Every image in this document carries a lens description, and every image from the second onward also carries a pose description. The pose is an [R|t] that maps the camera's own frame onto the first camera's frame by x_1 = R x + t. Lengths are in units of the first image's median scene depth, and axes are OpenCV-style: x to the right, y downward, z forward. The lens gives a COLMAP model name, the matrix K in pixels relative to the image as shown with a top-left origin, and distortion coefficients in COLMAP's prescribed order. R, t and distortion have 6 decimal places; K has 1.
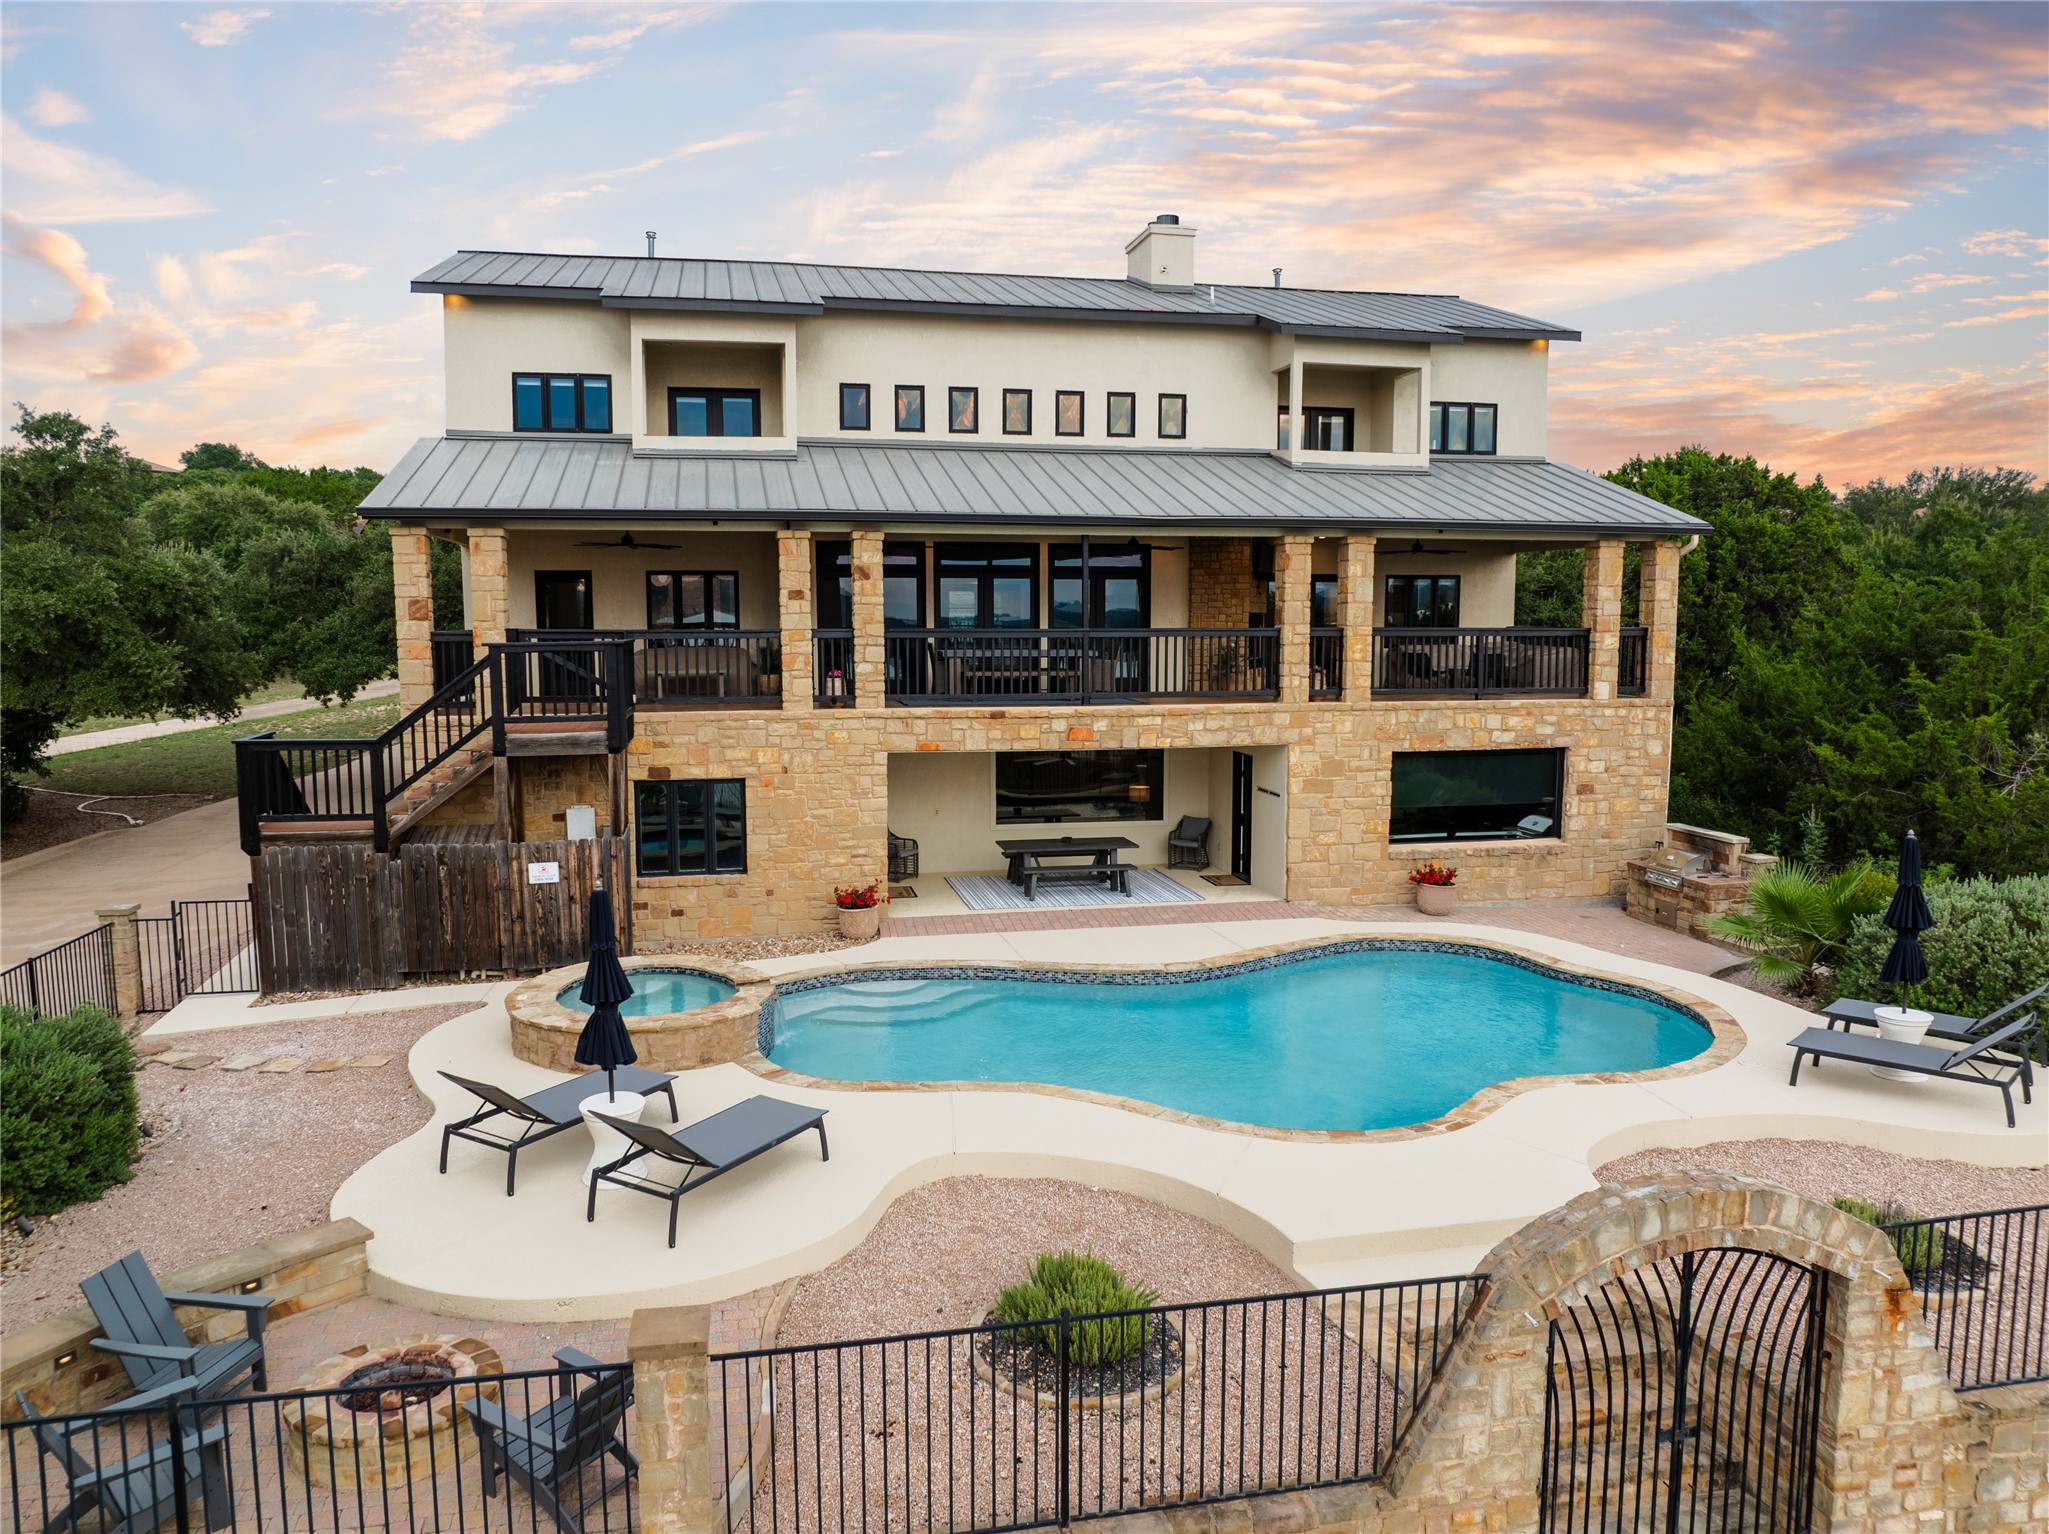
lens RADIAL K [[1454.5, 0, 1027.0], [0, 1454.5, 761.3], [0, 0, 1]] dist [-0.032350, 0.001384]
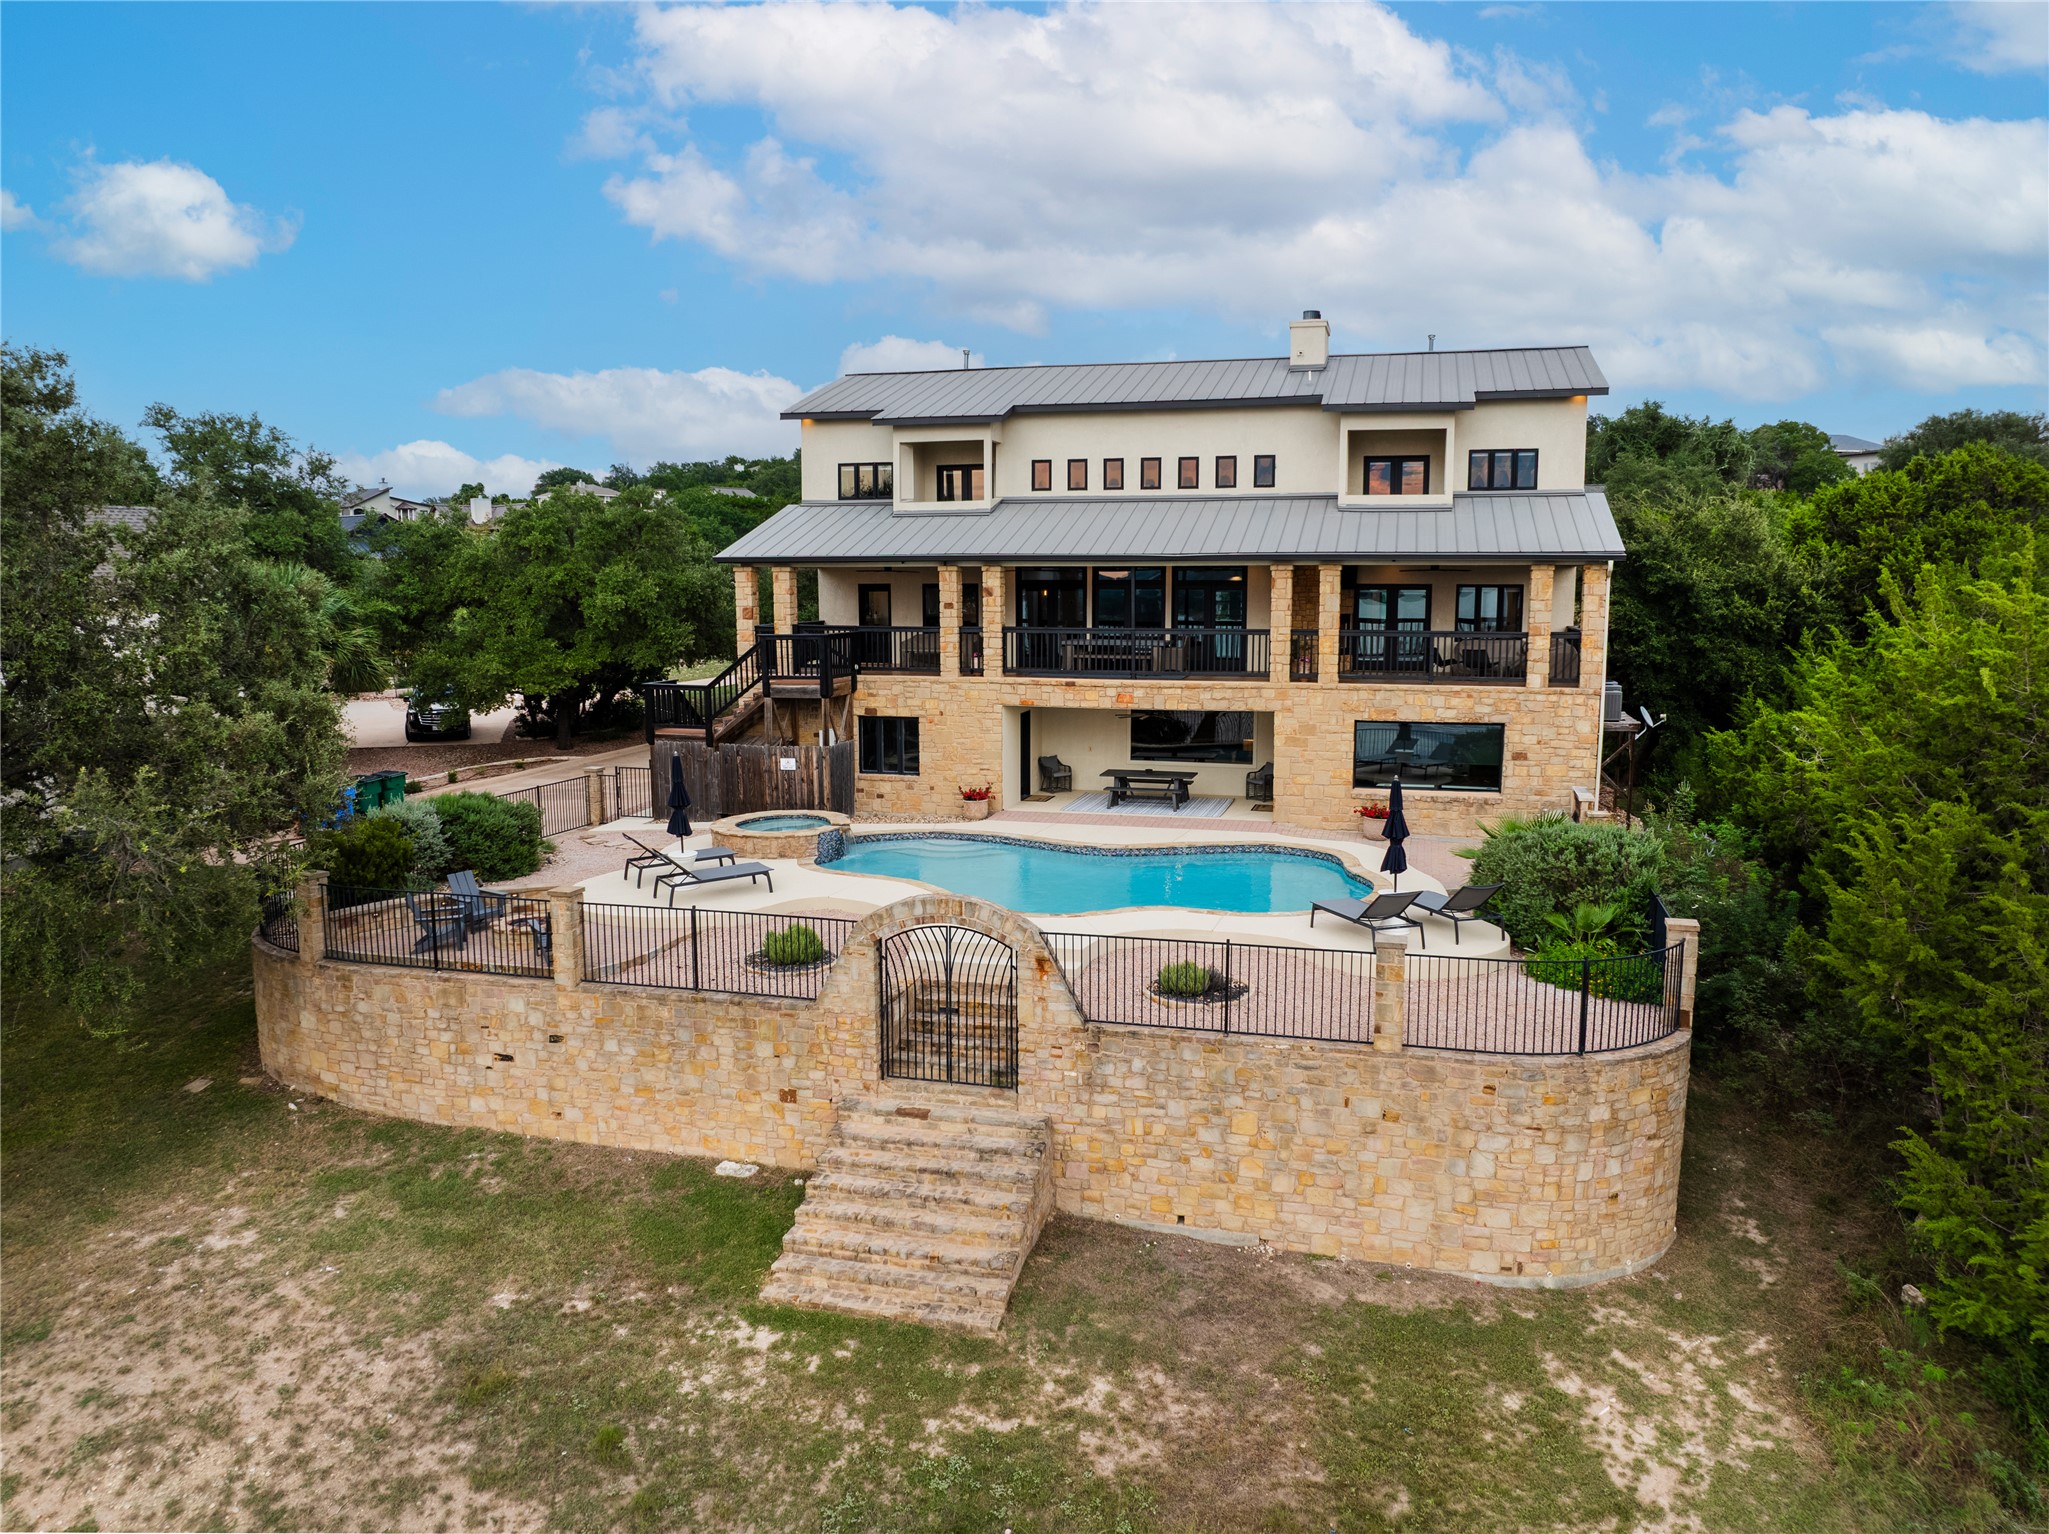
lens RADIAL K [[1454.5, 0, 1028.5], [0, 1454.5, 769.6], [0, 0, 1]] dist [-0.032350, 0.001384]
pose [[0.890746, 0.060283, -0.450485, 0.603124], [-0.045131, 0.997998, 0.044312, -0.006980], [0.452255, -0.019140, 0.891683, -0.376918]]
